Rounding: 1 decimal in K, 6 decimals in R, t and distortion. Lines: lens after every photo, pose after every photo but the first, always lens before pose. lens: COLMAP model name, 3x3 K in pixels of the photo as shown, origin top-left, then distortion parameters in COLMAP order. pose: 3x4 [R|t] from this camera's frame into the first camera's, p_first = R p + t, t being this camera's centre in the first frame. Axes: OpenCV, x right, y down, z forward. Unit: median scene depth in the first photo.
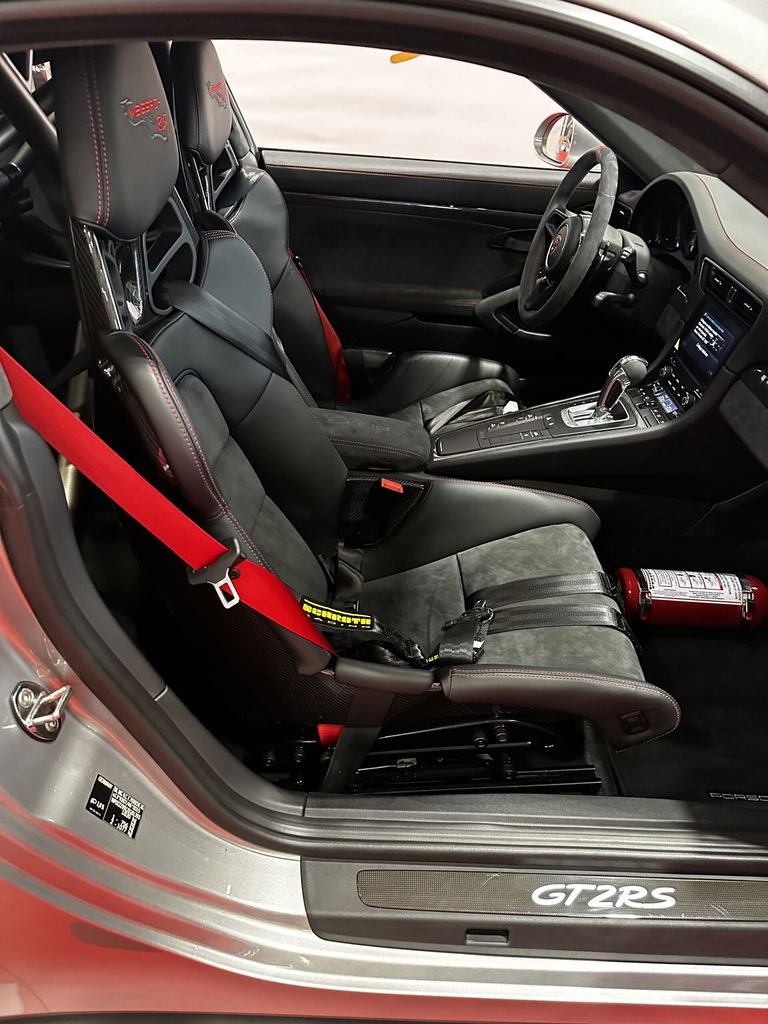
lens RADIAL K [[678.4, 0, 384.0], [0, 678.4, 512.0], [0, 0, 1]] dist [0.129575, -0.184840]
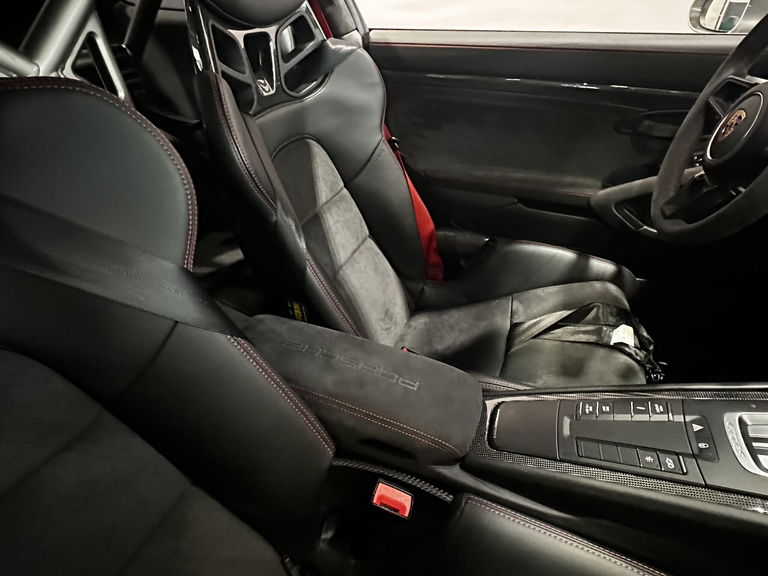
lens RADIAL K [[433.4, 0, 384.0], [0, 433.4, 288.0], [0, 0, 1]] dist [-0.003458, -0.002267]
pose [[0.945313, 0.125264, -0.301150, 0.070483], [-0.134077, 0.990933, -0.008689, -0.160291], [0.297331, 0.048591, 0.953537, 0.446038]]
